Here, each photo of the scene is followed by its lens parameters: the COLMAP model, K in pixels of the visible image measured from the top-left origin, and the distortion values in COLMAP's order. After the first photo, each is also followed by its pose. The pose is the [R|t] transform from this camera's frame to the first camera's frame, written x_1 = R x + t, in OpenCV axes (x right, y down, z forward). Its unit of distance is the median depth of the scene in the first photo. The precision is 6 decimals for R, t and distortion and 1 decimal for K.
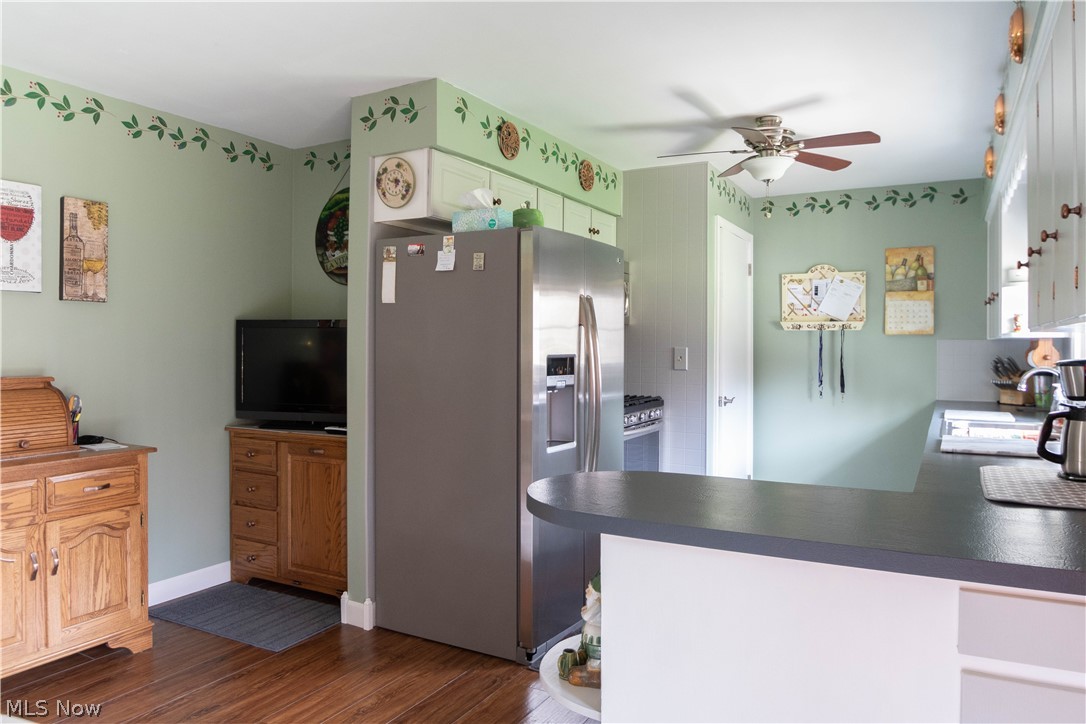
lens RADIAL K [[744.4, 0, 543.2], [0, 744.4, 343.6], [0, 0, 1]] dist [-0.018528, -0.000740]
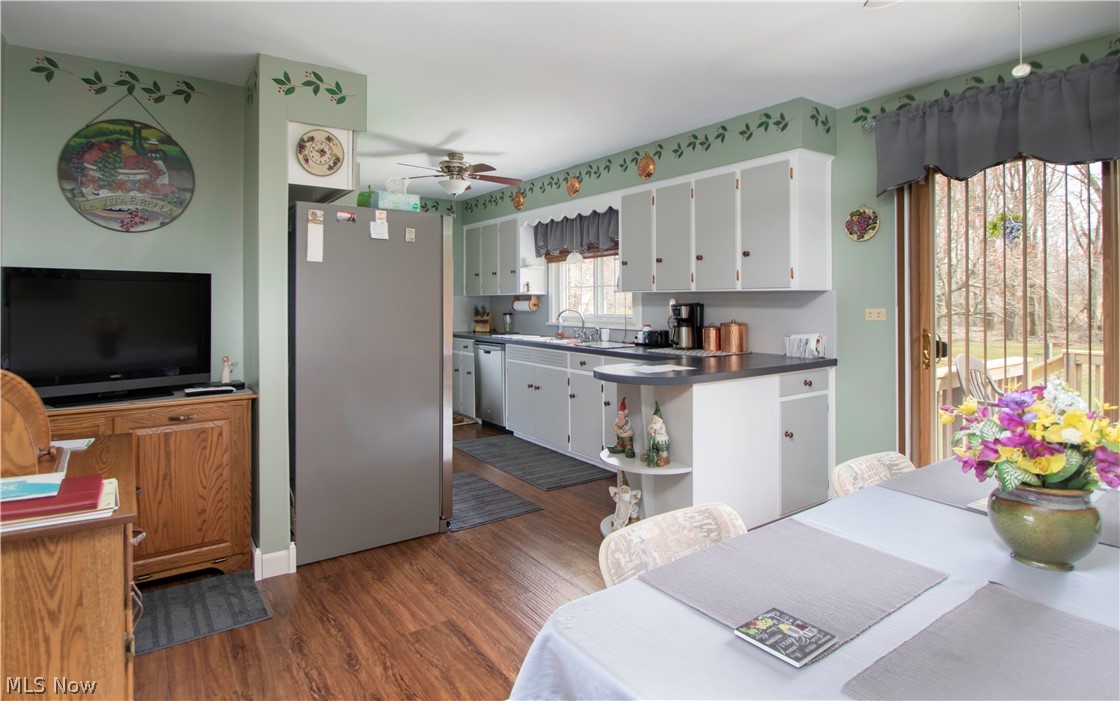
lens RADIAL K [[583.7, 0, 558.1], [0, 583.7, 296.3], [0, 0, 1]] dist [0.003917, -0.000039]
pose [[0.436639, 0.001064, 0.899636, -0.832972], [-0.000011, 0.999999, -0.001177, -0.002739], [-0.899637, 0.000504, 0.436639, 0.308116]]
